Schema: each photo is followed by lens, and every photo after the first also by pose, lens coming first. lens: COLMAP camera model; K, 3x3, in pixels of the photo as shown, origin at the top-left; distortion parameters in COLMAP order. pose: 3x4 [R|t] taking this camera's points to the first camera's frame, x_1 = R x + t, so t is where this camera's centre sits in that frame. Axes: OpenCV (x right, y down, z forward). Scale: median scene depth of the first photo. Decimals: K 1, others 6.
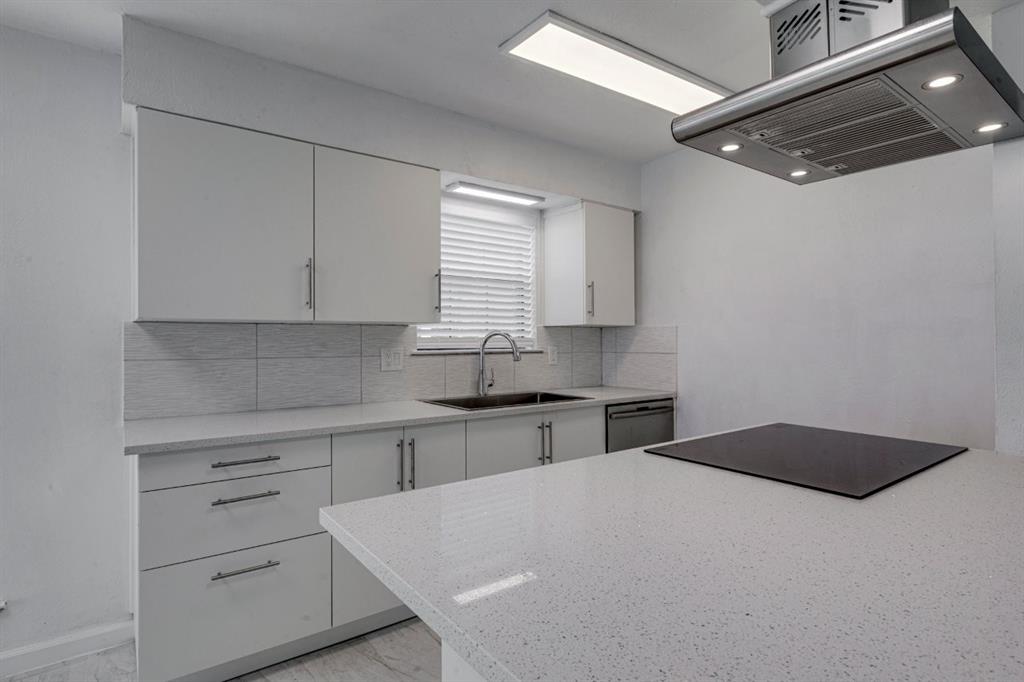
lens RADIAL K [[519.3, 0, 512.0], [0, 519.3, 341.0], [0, 0, 1]] dist [-0.000467, -0.000149]
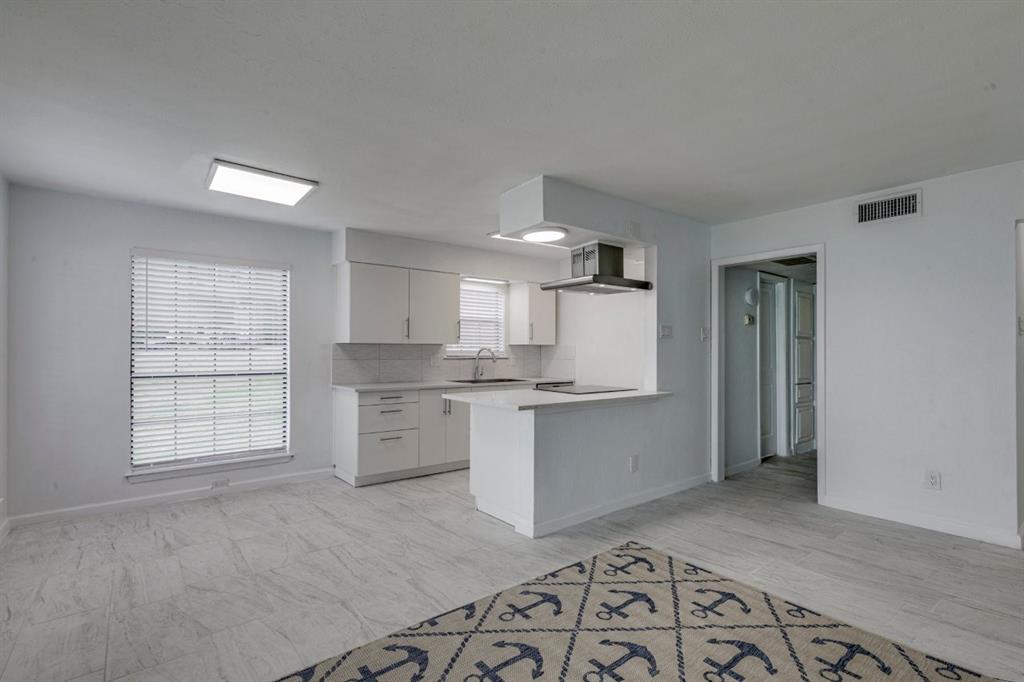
lens RADIAL K [[471.6, 0, 511.0], [0, 471.6, 348.7], [0, 0, 1]] dist [-0.001775, -0.000532]
pose [[0.999305, 0.004036, 0.037045, 0.004728], [-0.003618, 0.999929, -0.011331, 0.005827], [-0.037088, 0.011189, 0.999249, -0.831204]]
